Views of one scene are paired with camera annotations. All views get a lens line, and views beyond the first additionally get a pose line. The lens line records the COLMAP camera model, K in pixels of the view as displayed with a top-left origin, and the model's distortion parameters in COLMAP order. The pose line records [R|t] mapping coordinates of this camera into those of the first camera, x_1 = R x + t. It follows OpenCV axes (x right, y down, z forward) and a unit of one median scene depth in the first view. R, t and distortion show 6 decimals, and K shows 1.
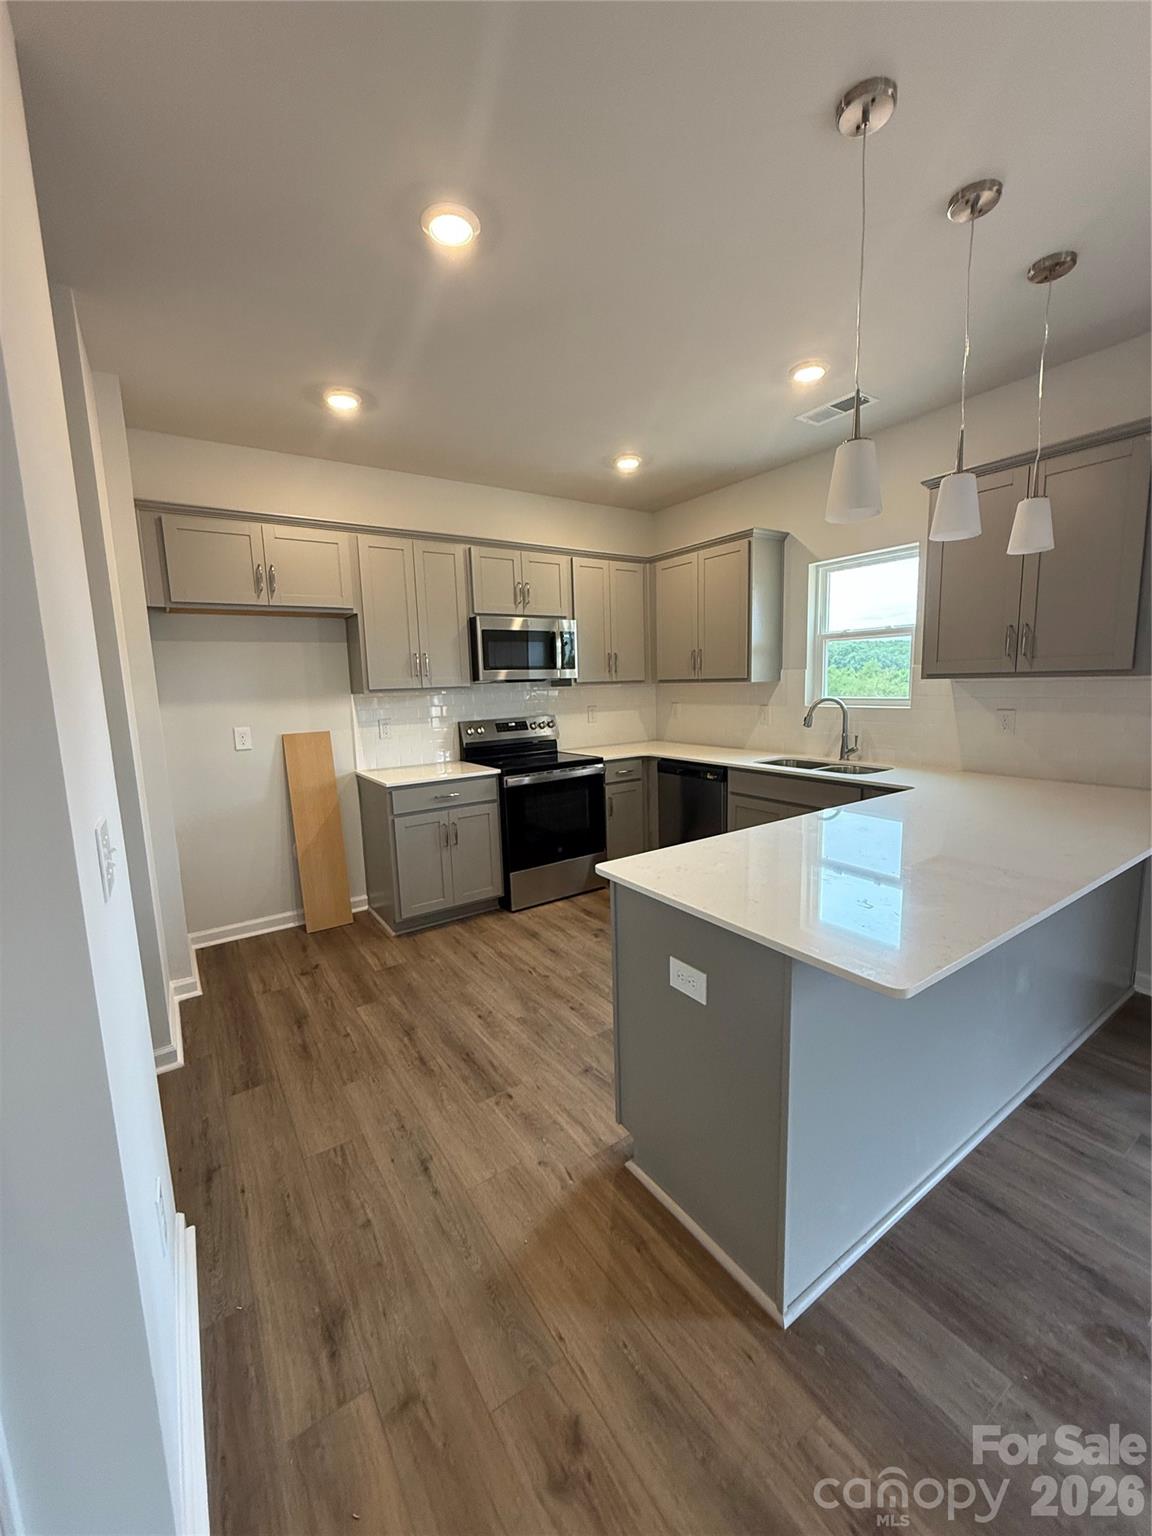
lens RADIAL K [[612.0, 0, 577.3], [0, 612.0, 764.7], [0, 0, 1]] dist [0.000238, 0.000091]
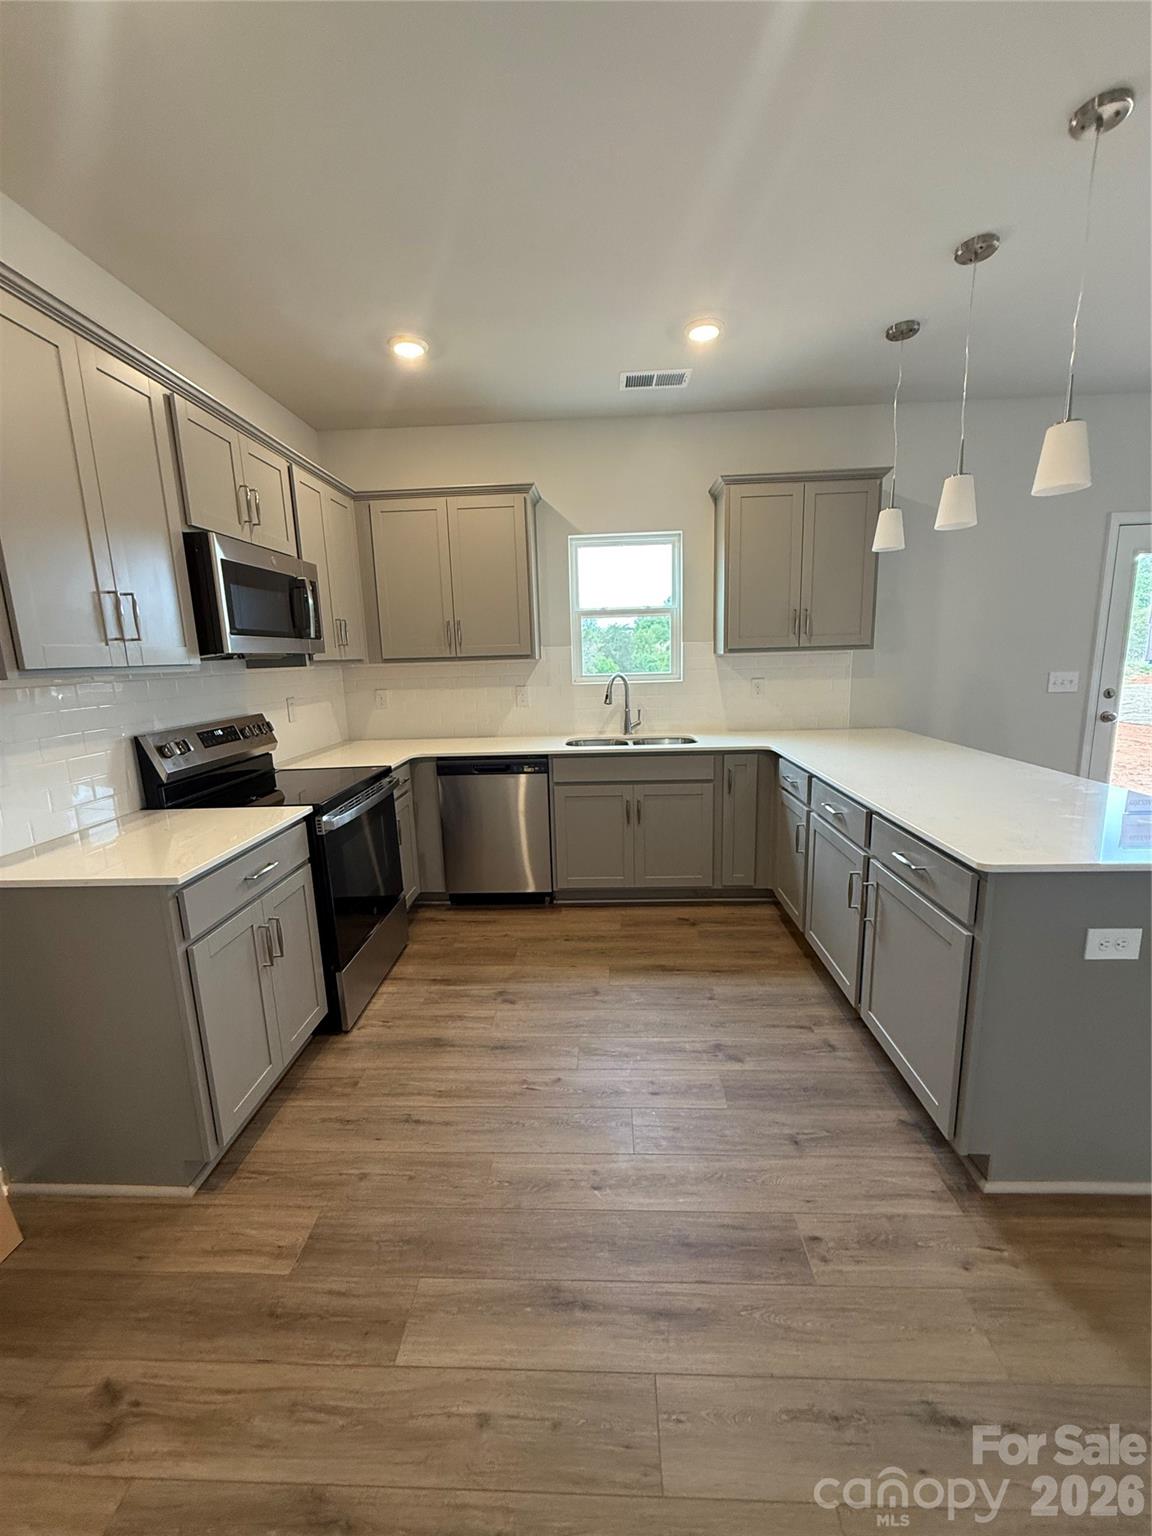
lens RADIAL K [[612.0, 0, 576.9], [0, 612.0, 764.3], [0, 0, 1]] dist [0.000238, 0.000091]
pose [[0.592985, -0.130320, 0.794598, -0.457697], [0.122558, 0.989926, 0.070894, -0.043360], [-0.795832, 0.055345, 0.602983, 0.468560]]
